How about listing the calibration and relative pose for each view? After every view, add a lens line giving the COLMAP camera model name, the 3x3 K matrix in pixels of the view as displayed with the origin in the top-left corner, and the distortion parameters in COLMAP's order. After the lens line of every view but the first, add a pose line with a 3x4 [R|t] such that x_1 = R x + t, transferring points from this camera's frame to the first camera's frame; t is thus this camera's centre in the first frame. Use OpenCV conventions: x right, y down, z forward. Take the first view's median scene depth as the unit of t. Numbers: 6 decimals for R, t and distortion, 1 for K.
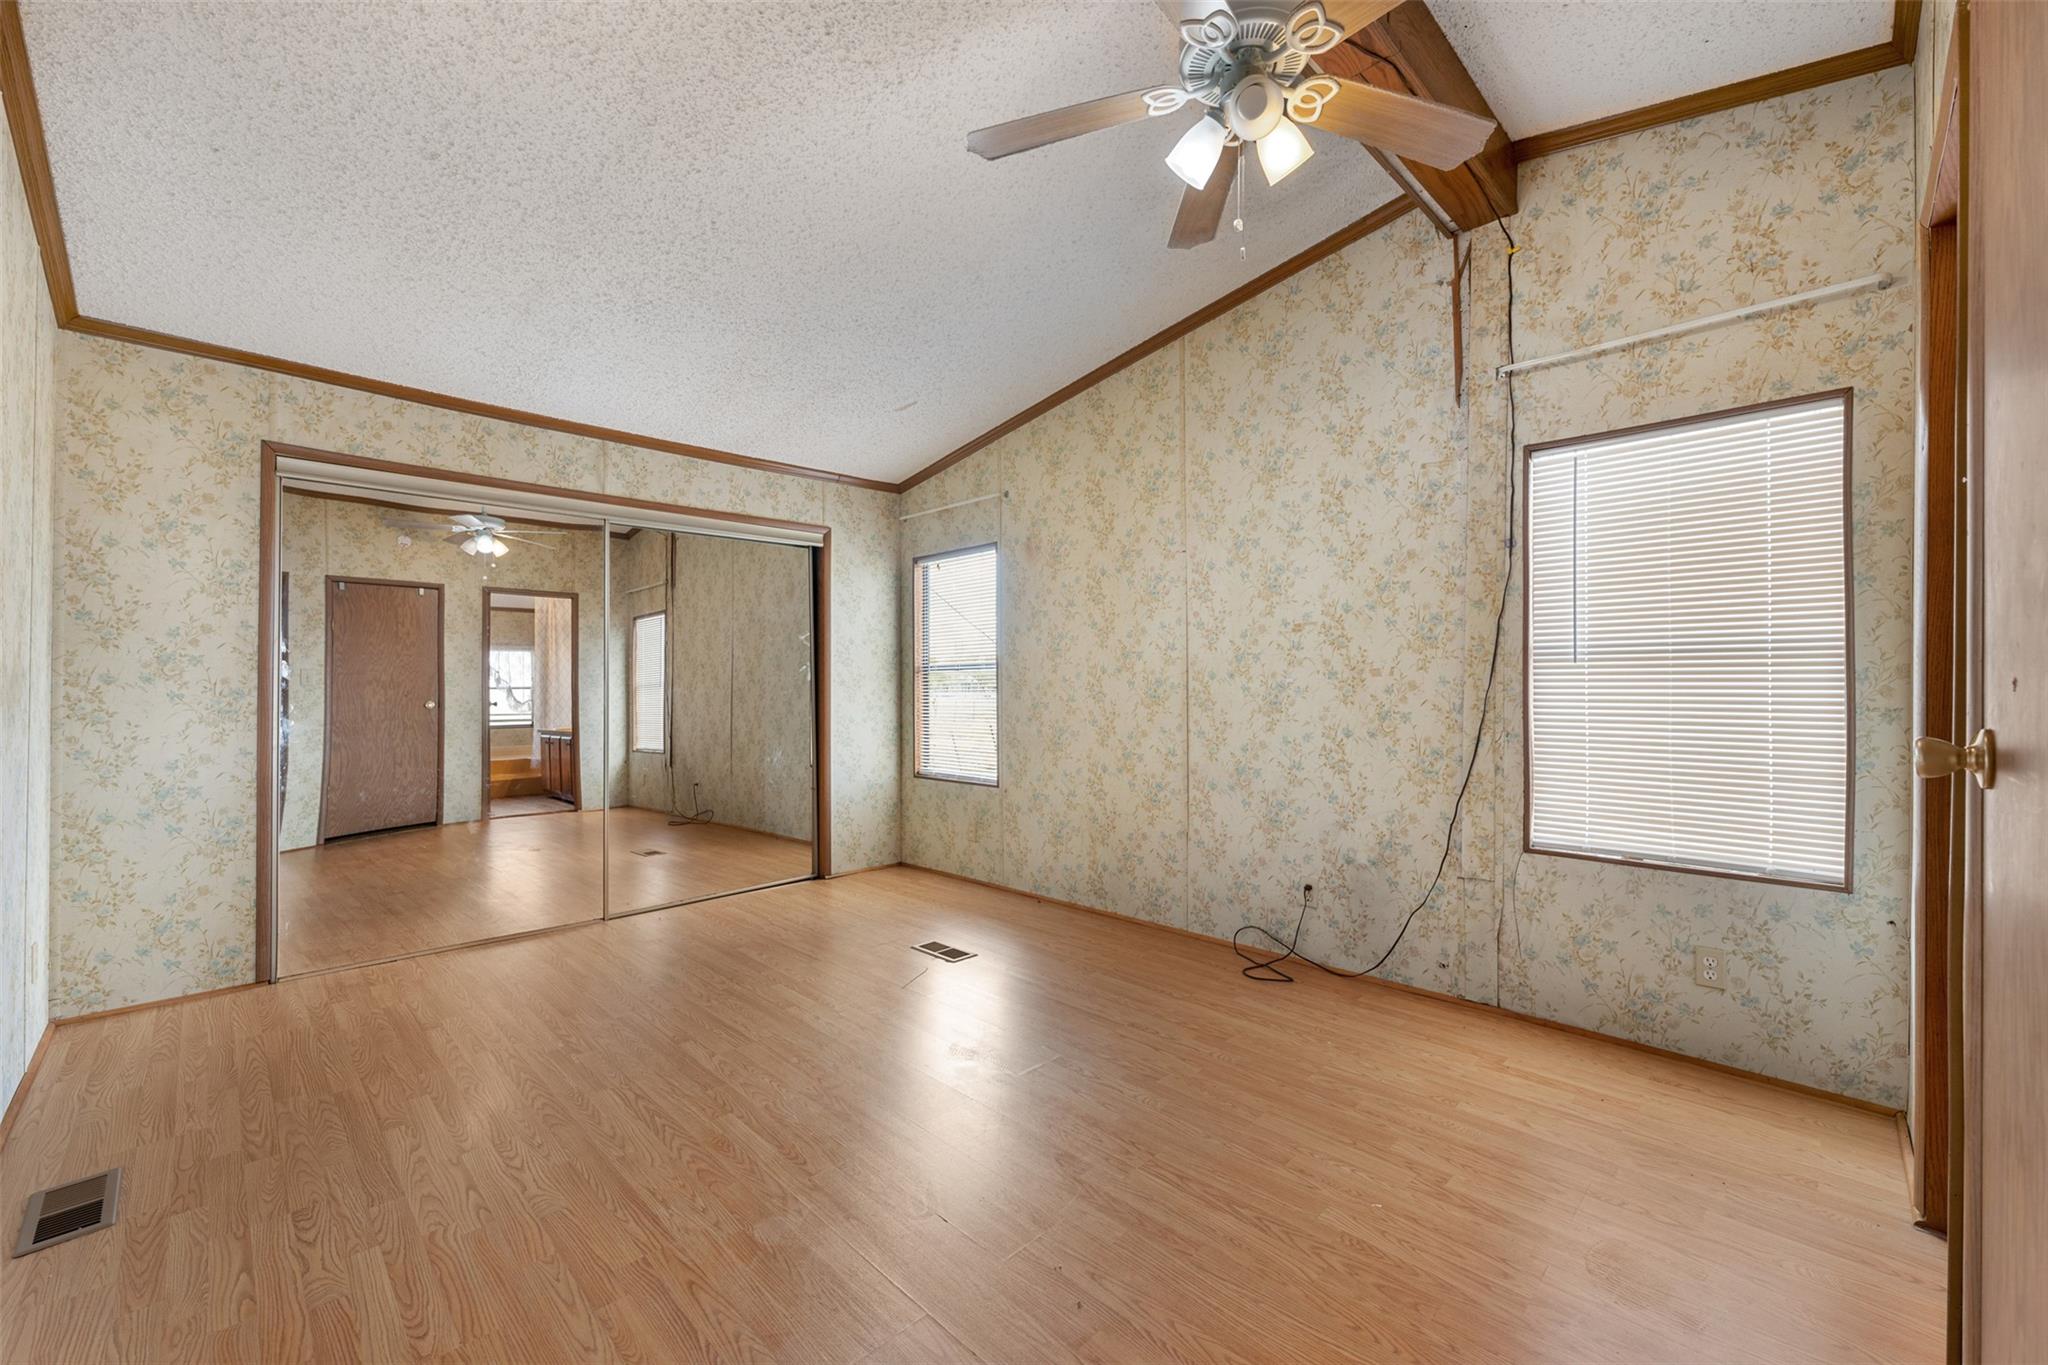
lens RADIAL K [[819.9, 0, 1035.5], [0, 819.9, 680.0], [0, 0, 1]] dist [-0.001421, 0.000593]
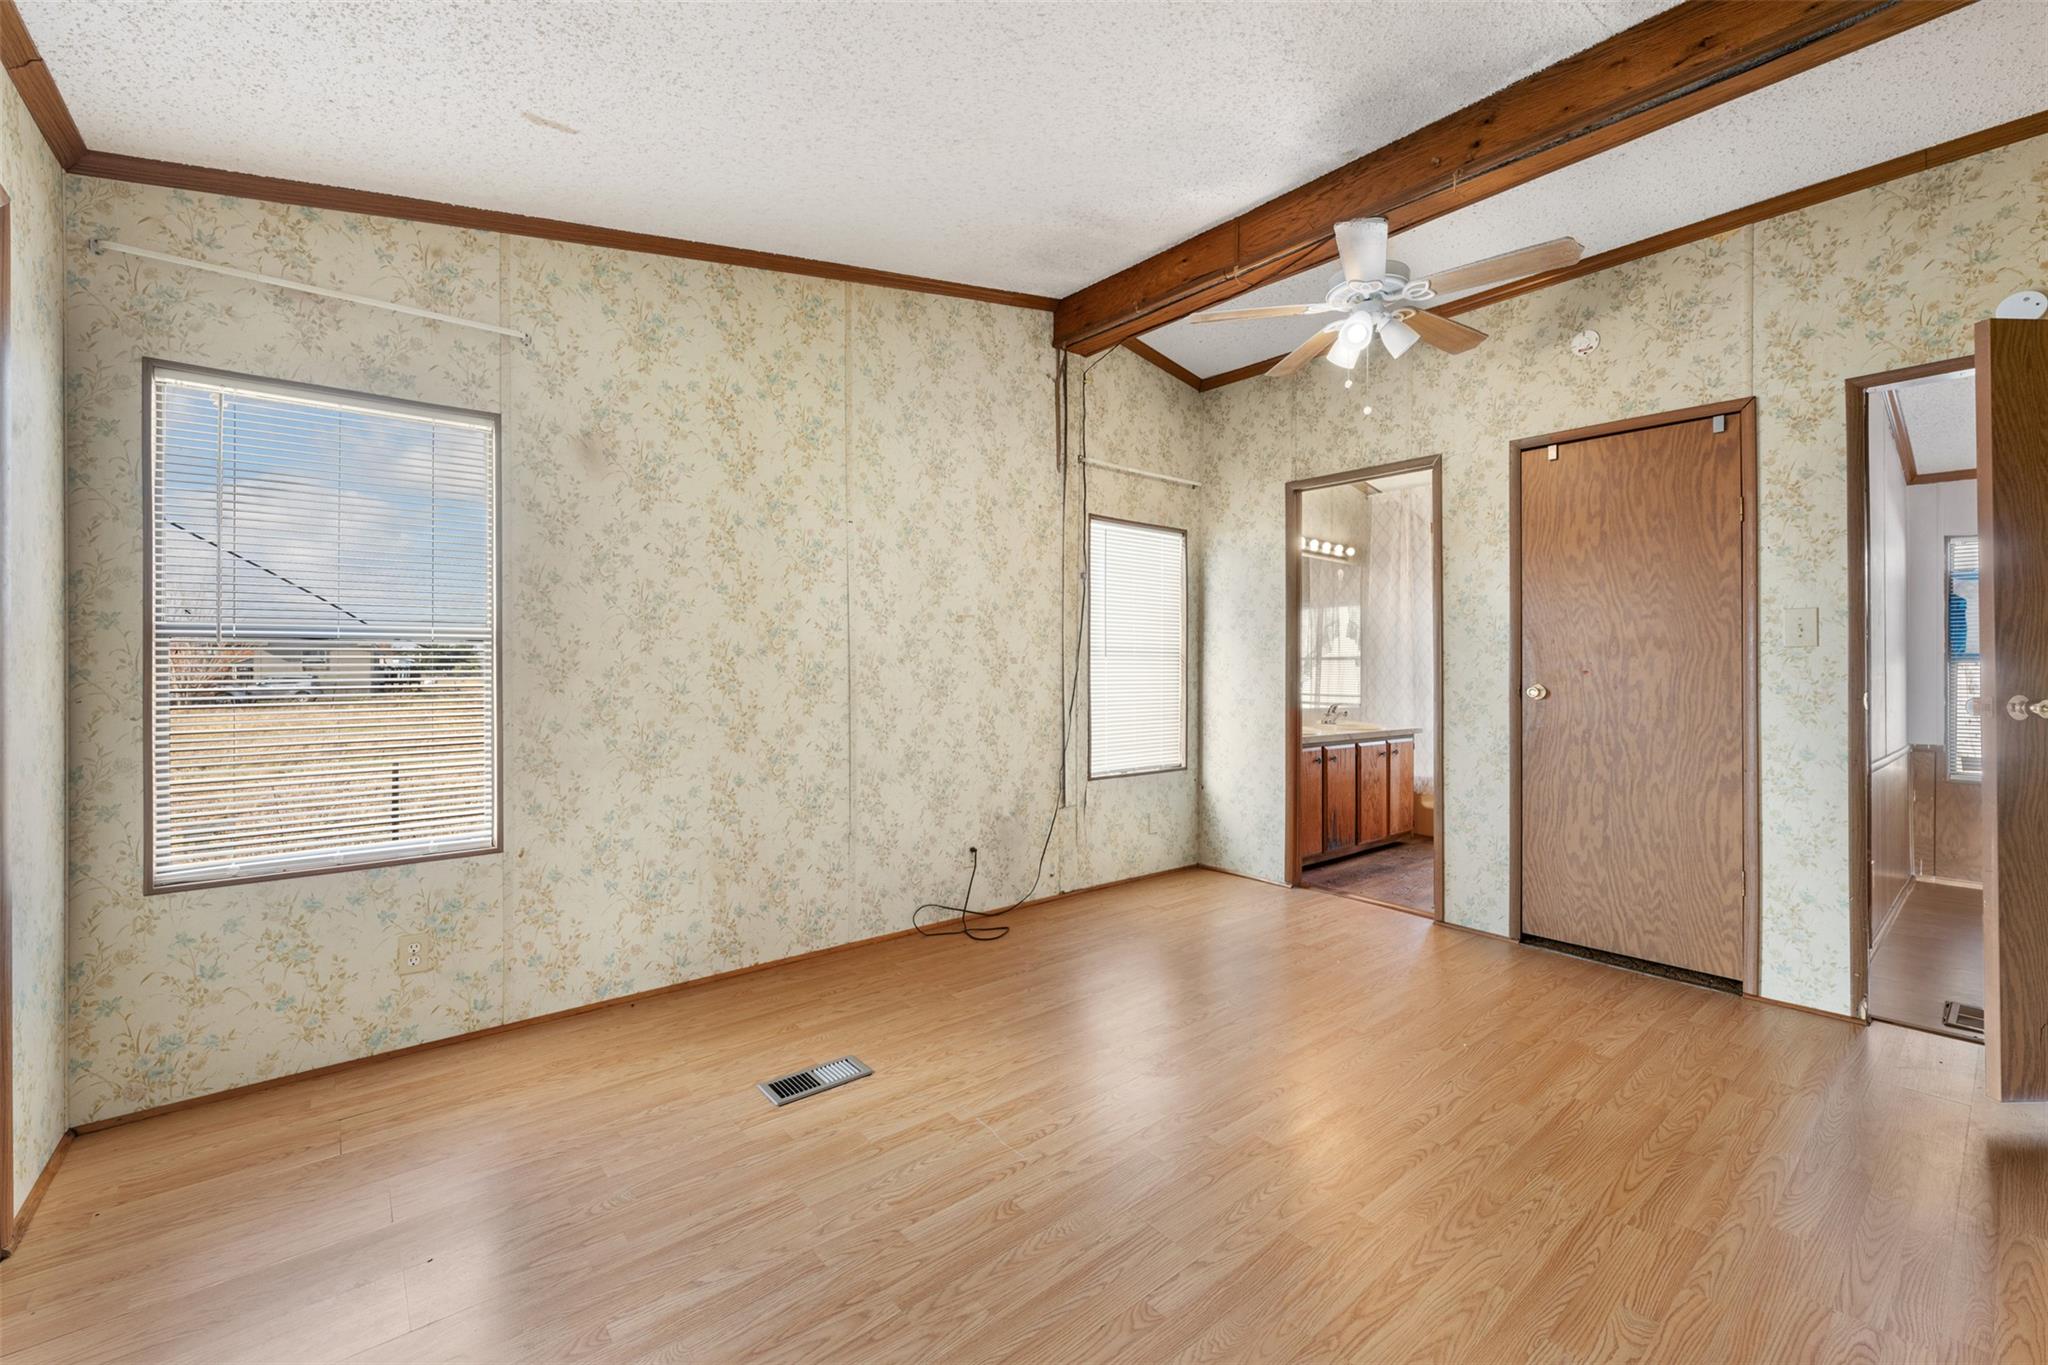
lens RADIAL K [[819.9, 0, 1015.3], [0, 819.9, 678.4], [0, 0, 1]] dist [-0.001421, 0.000593]
pose [[0.114368, 0.000260, 0.993438, -0.719539], [0.000336, 1.000000, -0.000301, 0.015801], [-0.993438, 0.000368, 0.114368, 0.746910]]
